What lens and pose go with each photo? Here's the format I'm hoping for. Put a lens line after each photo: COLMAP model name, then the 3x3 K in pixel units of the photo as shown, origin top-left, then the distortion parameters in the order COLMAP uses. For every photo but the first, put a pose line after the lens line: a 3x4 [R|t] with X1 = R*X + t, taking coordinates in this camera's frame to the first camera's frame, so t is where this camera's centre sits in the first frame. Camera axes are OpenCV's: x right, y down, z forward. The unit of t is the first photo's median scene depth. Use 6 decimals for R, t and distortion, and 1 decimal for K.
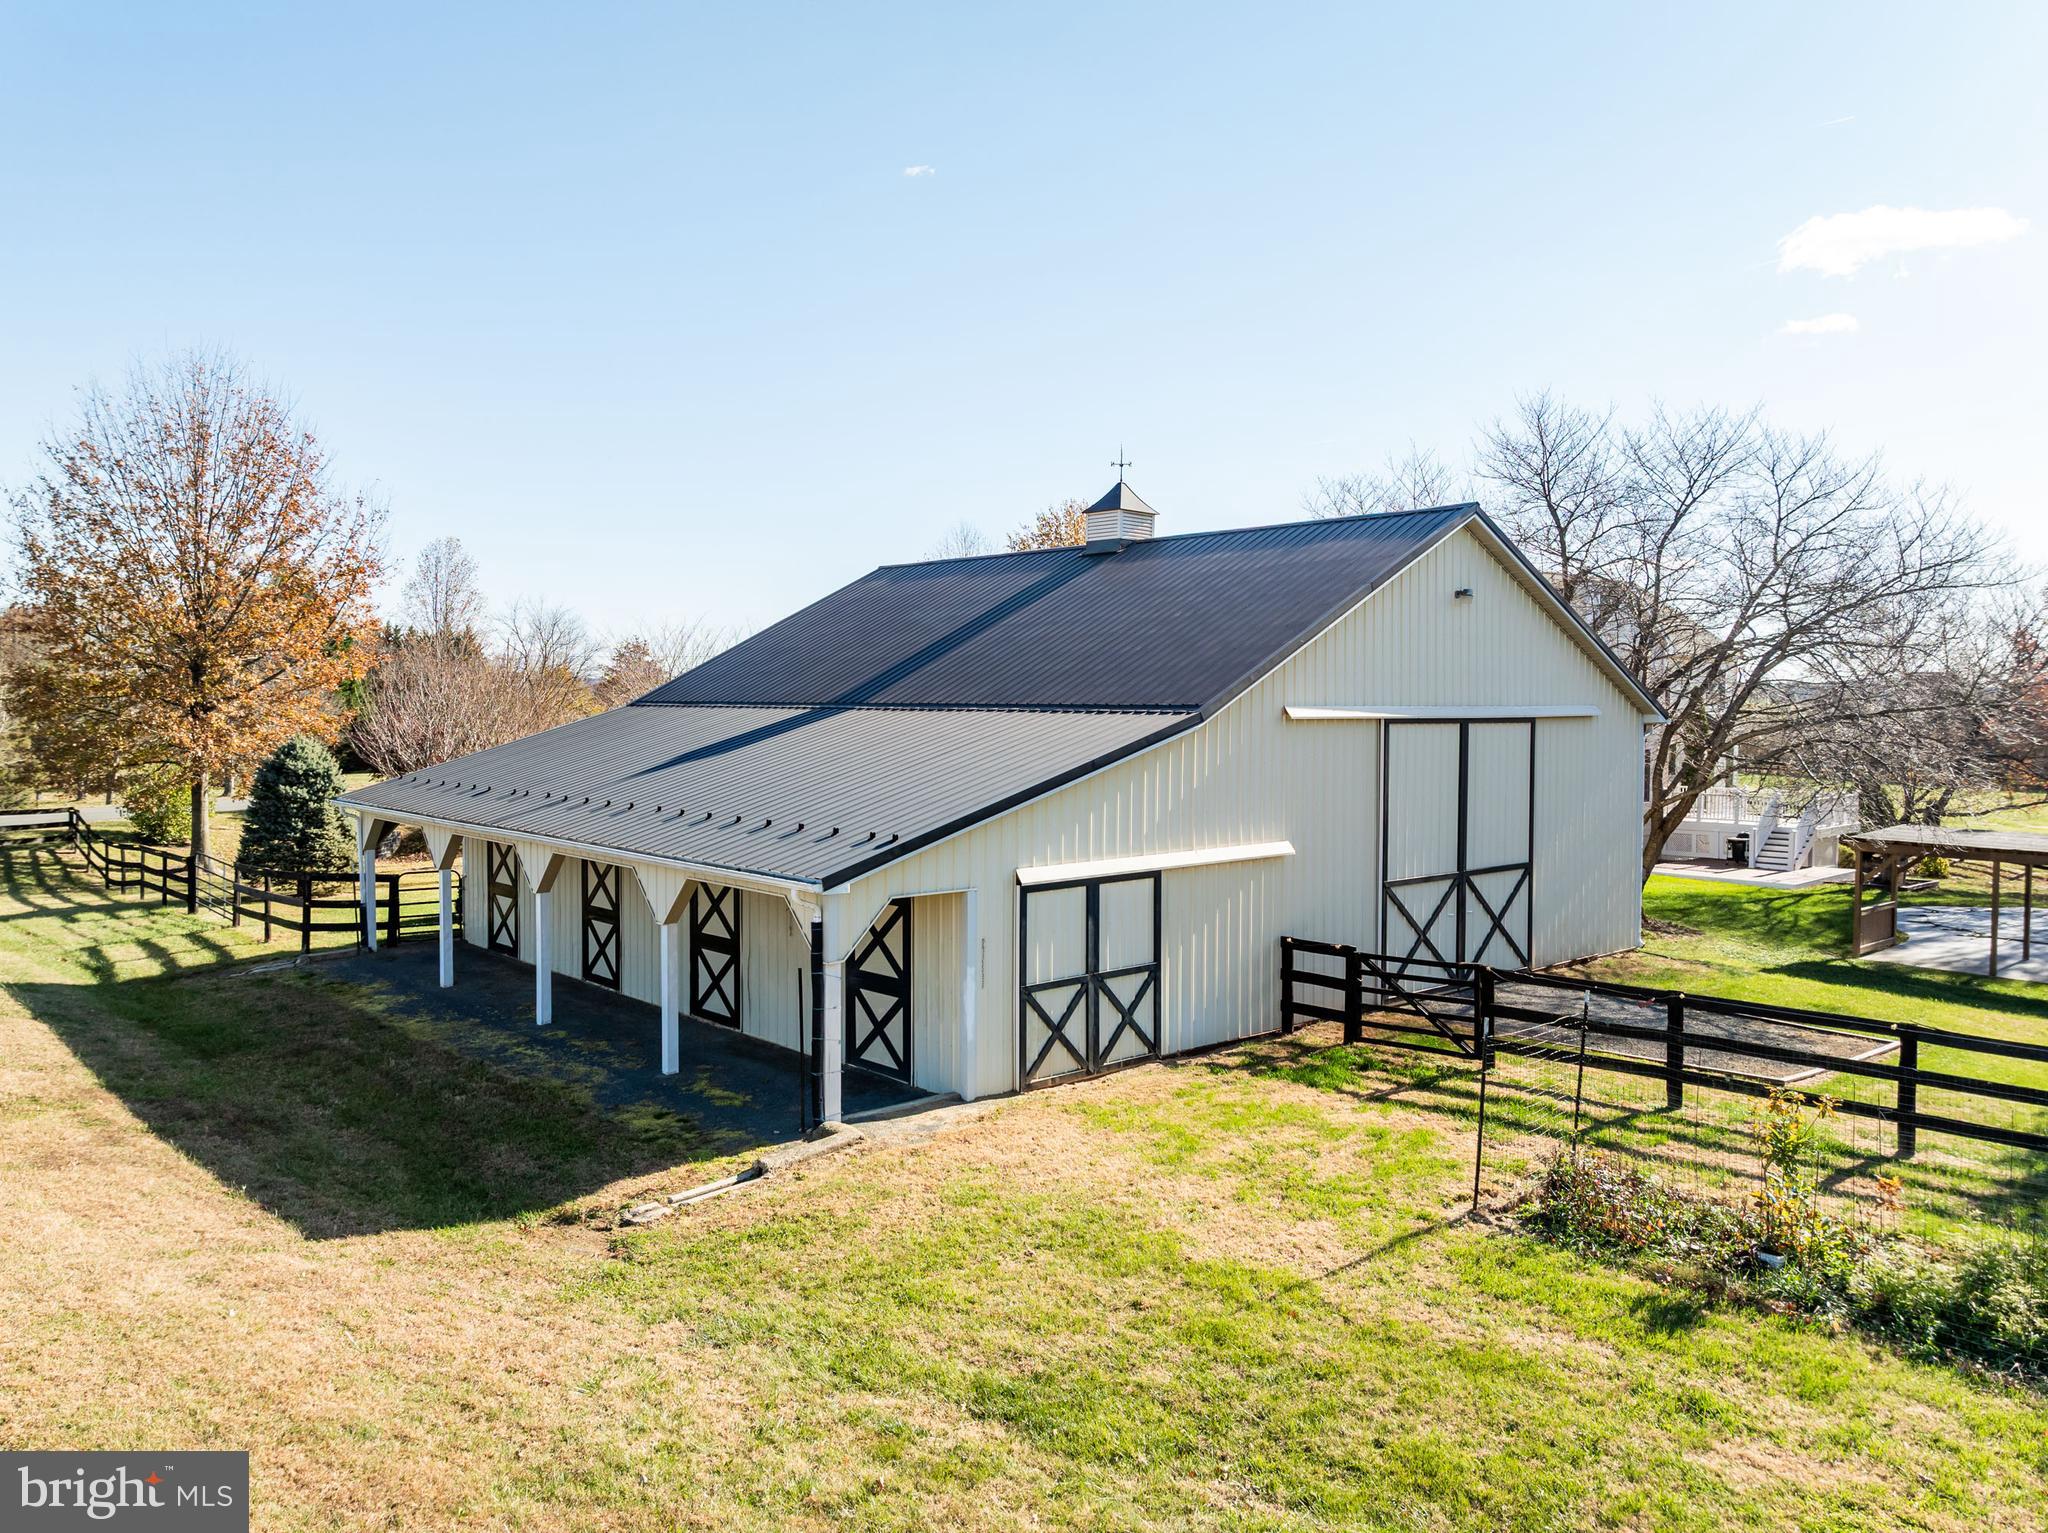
lens RADIAL K [[1486.0, 0, 1024.0], [0, 1486.0, 766.5], [0, 0, 1]] dist [-0.033801, 0.000535]
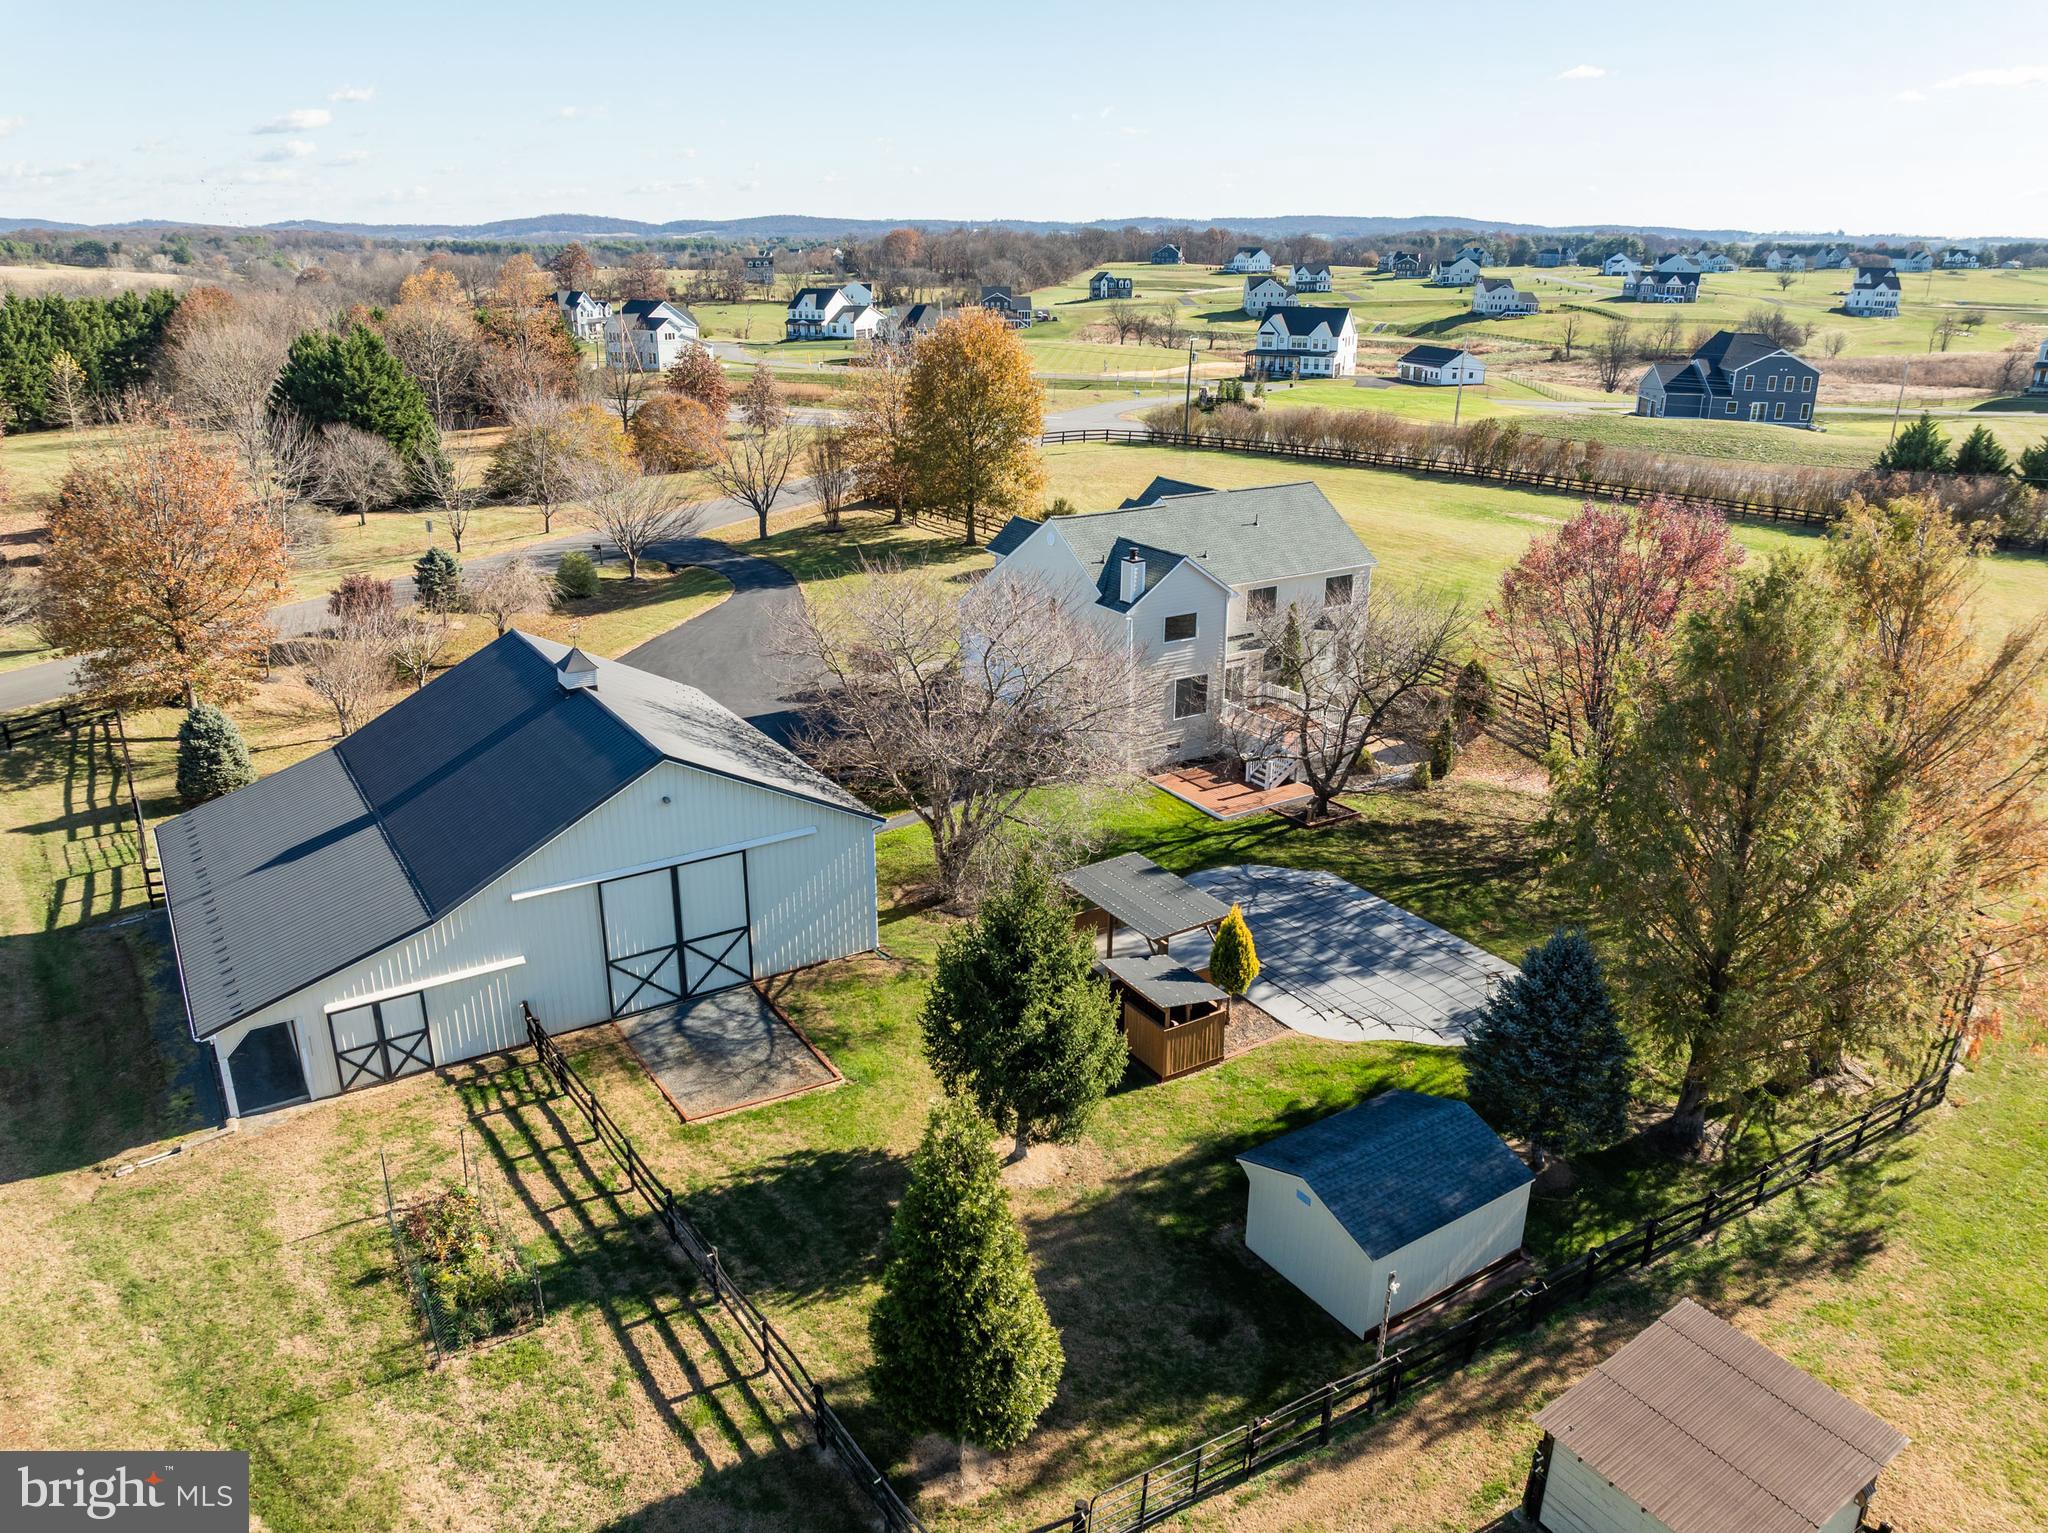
lens RADIAL K [[1454.2, 0, 1021.1], [0, 1454.2, 768.5], [0, 0, 1]] dist [-0.039583, -0.000986]
pose [[0.987945, 0.055485, -0.144520, 1.225494], [-0.009359, 0.953262, 0.301998, -0.863578], [0.154522, -0.297005, 0.942290, -0.695997]]
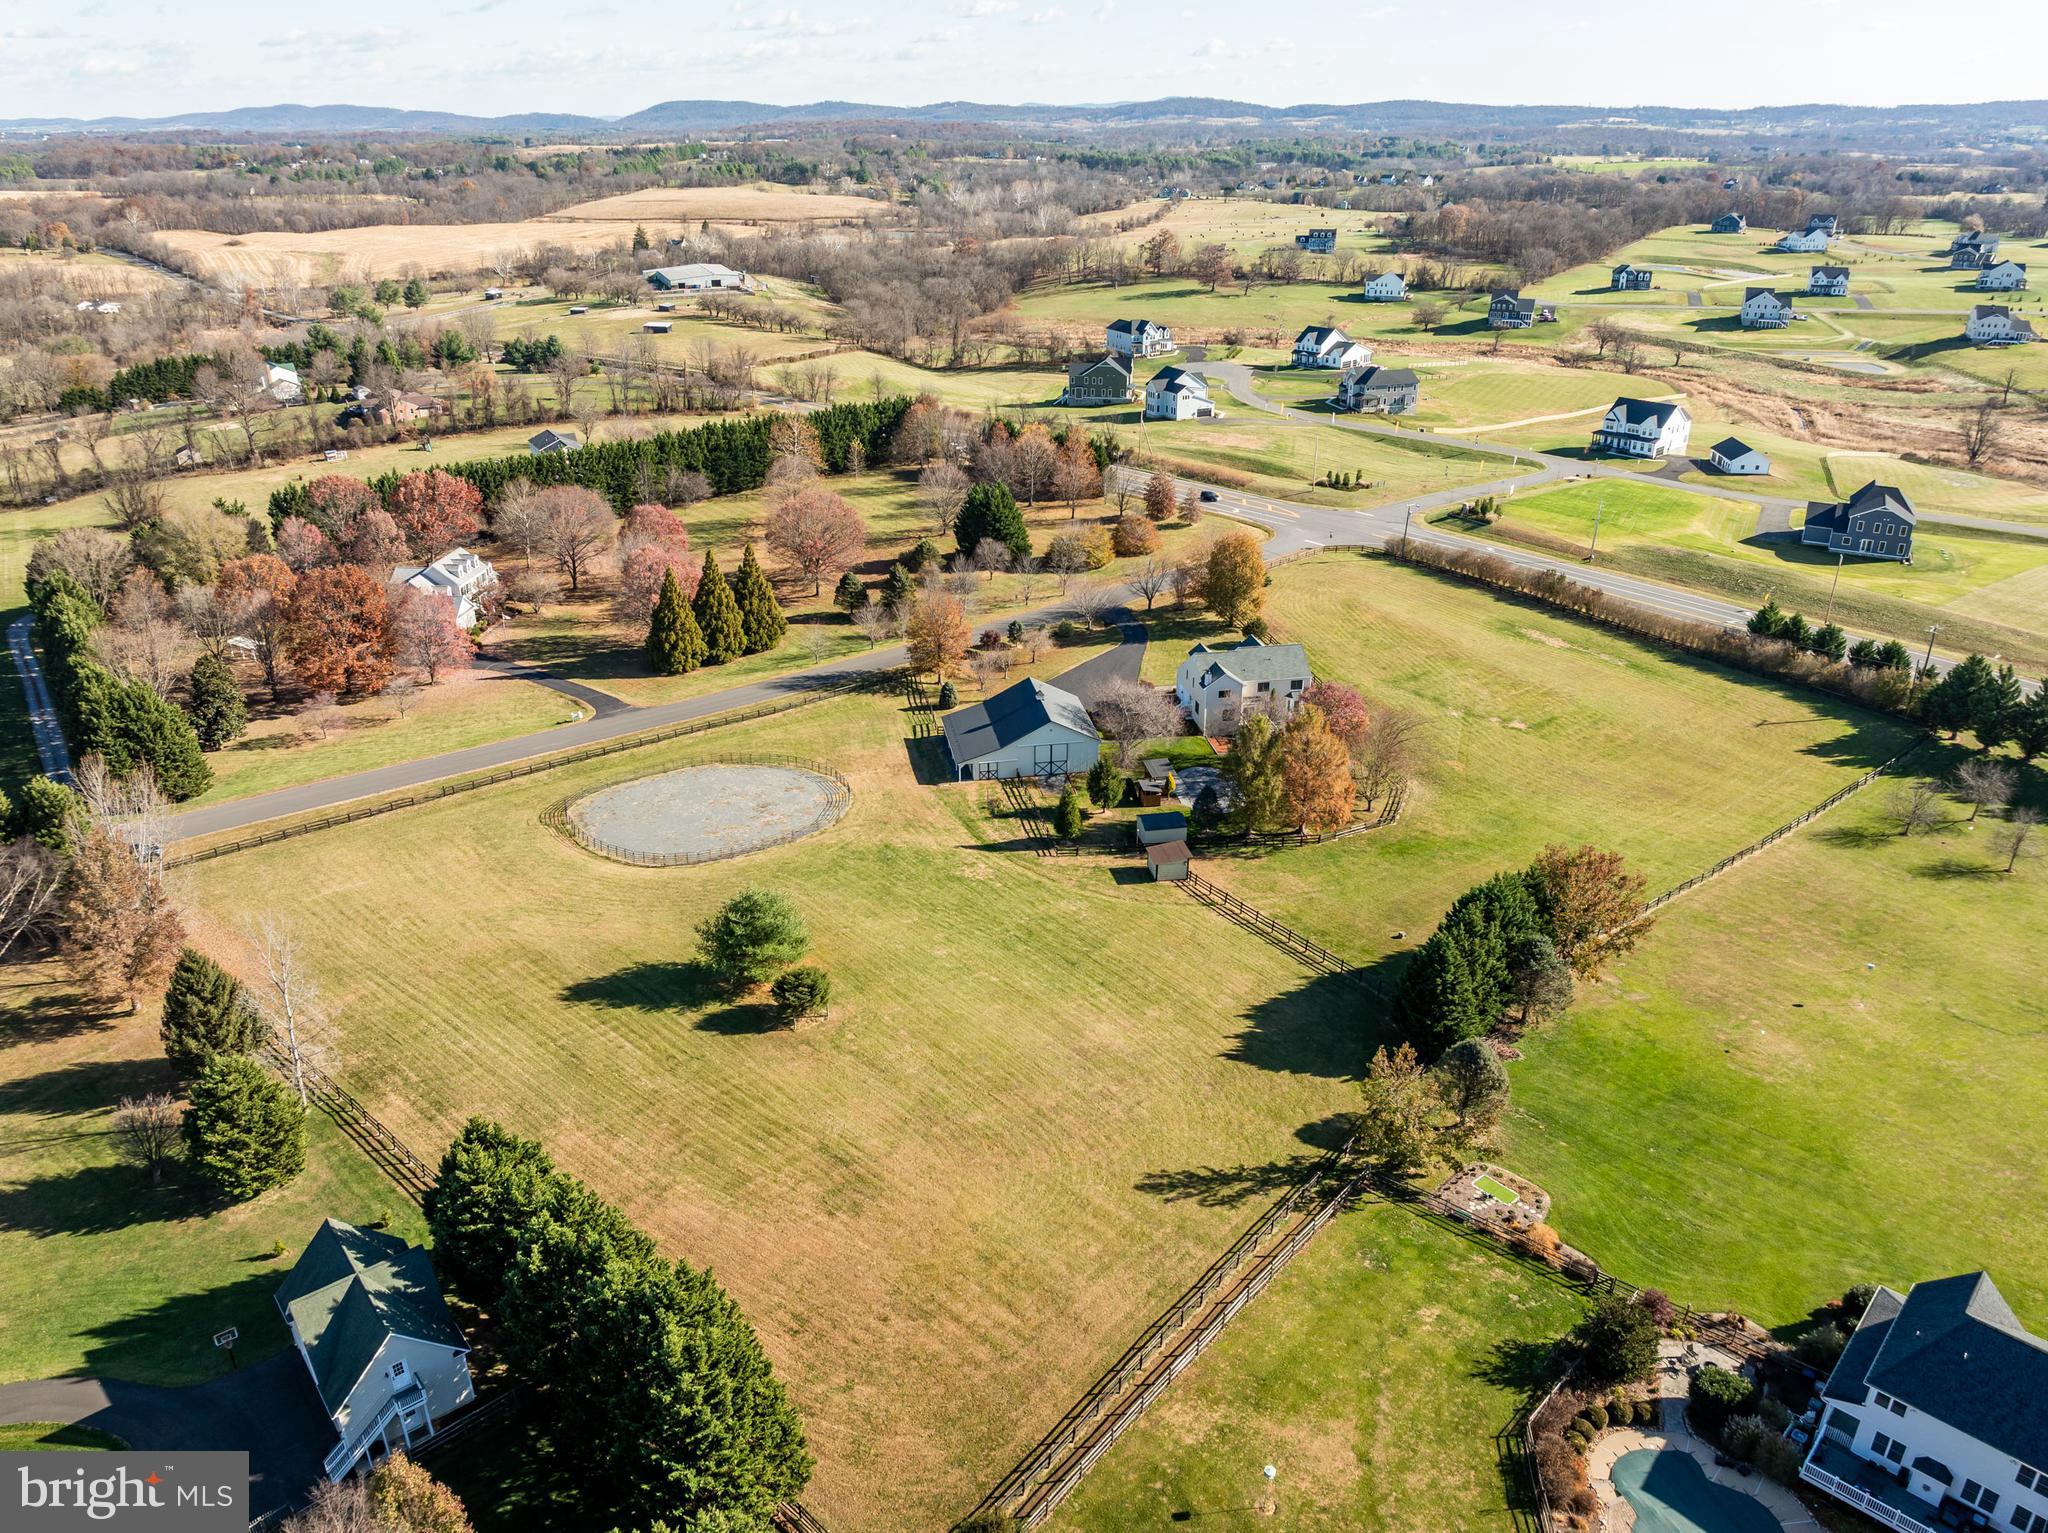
lens RADIAL K [[1443.2, 0, 1022.6], [0, 1443.2, 777.0], [0, 0, 1]] dist [-0.036394, -0.005130]
pose [[0.851604, 0.217207, -0.477066, 5.097821], [-0.018366, 0.921913, 0.386960, -3.752063], [0.523864, -0.320775, 0.789095, -6.901086]]
